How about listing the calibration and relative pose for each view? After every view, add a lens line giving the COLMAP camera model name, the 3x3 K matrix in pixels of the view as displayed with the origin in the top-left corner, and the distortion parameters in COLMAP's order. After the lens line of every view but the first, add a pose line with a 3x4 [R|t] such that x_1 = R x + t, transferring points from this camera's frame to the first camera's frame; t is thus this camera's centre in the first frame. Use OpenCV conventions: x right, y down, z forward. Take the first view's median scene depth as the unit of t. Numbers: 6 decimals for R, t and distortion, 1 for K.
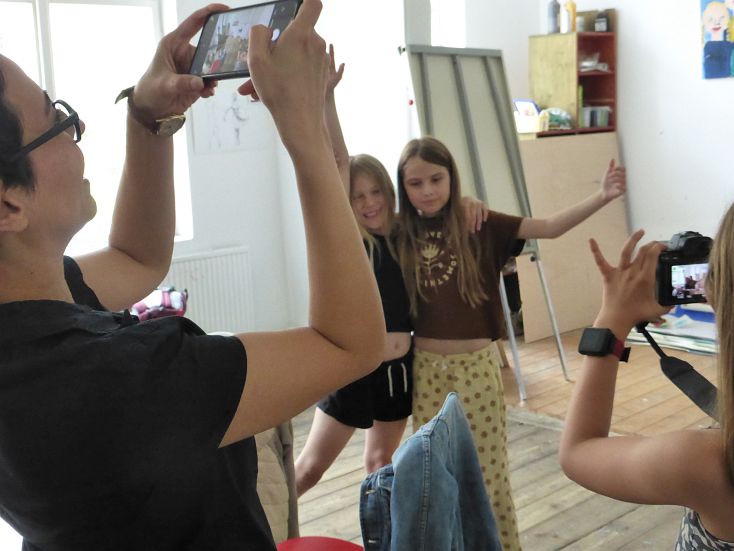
lens RADIAL K [[999.4, 0, 365.4], [0, 999.4, 263.0], [0, 0, 1]] dist [-0.054883, -0.071784]
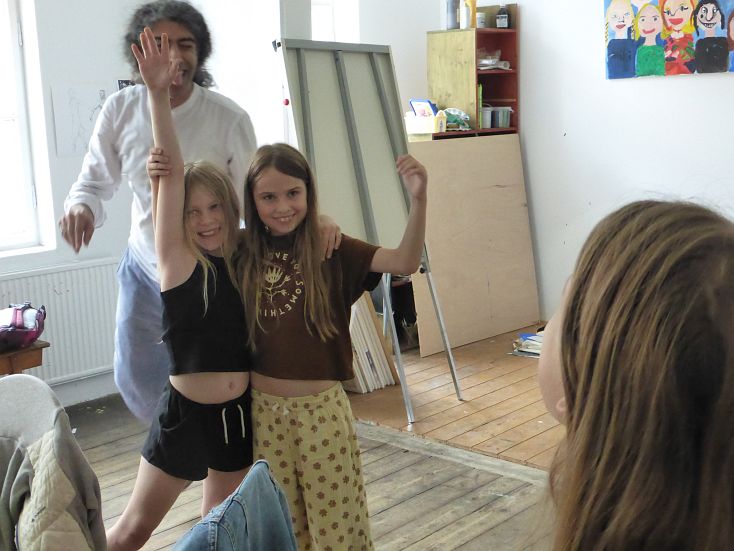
lens RADIAL K [[1004.0, 0, 364.7], [0, 1004.0, 261.3], [0, 0, 1]] dist [-0.049277, -0.105587]
pose [[0.997334, -0.002856, 0.072911, 0.038464], [0.002747, 0.999995, 0.001586, -0.012226], [-0.072915, -0.001382, 0.997337, 0.057568]]
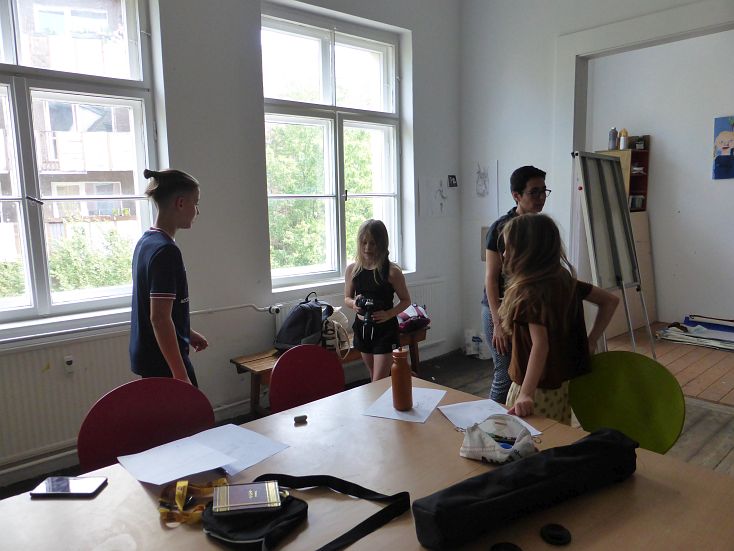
lens RADIAL K [[545.5, 0, 362.2], [0, 545.5, 273.9], [0, 0, 1]] dist [-0.033305, 0.011629]
pose [[0.999650, 0.022146, -0.014464, -0.221031], [-0.022350, 0.999650, -0.014120, -0.006053], [0.014146, 0.014438, 0.999796, 0.117557]]
